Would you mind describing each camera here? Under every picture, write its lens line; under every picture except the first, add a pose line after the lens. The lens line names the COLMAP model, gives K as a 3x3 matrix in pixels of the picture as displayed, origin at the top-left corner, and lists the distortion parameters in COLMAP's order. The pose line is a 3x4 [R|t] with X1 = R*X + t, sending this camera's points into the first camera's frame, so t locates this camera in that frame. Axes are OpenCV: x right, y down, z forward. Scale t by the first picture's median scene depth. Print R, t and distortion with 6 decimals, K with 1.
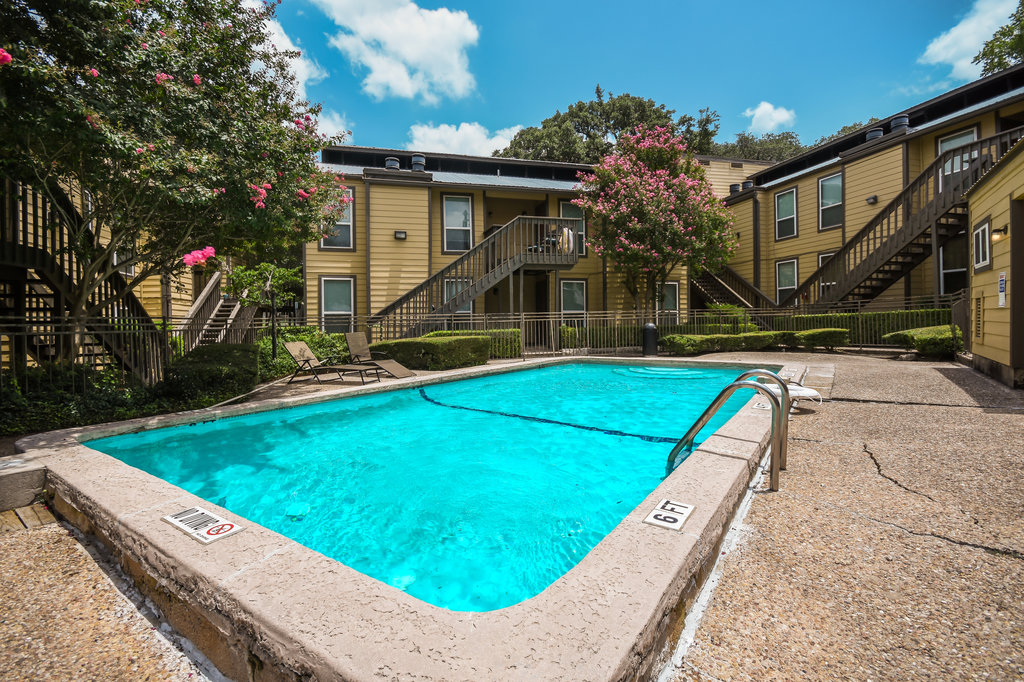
lens RADIAL K [[460.1, 0, 510.3], [0, 460.1, 310.6], [0, 0, 1]] dist [0.001884, 0.000185]
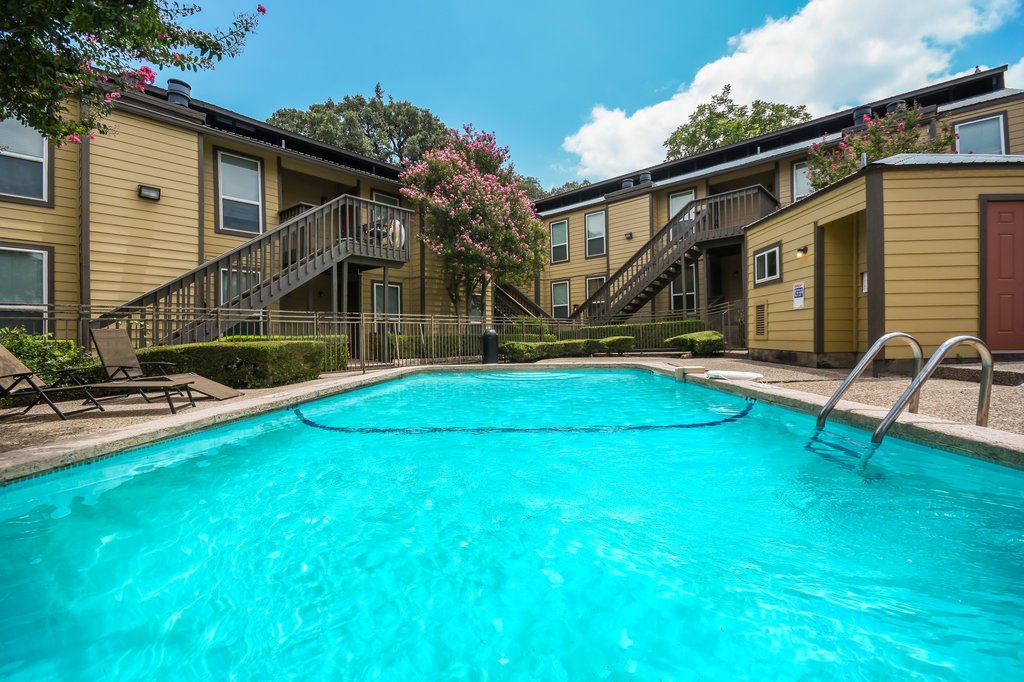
lens RADIAL K [[448.4, 0, 499.6], [0, 448.4, 334.9], [0, 0, 1]] dist [0.000571, -0.000491]
pose [[0.835865, 0.009844, 0.548847, -0.169987], [-0.007763, 0.999951, -0.006111, 0.039212], [-0.548881, 0.000847, 0.835900, 0.186396]]
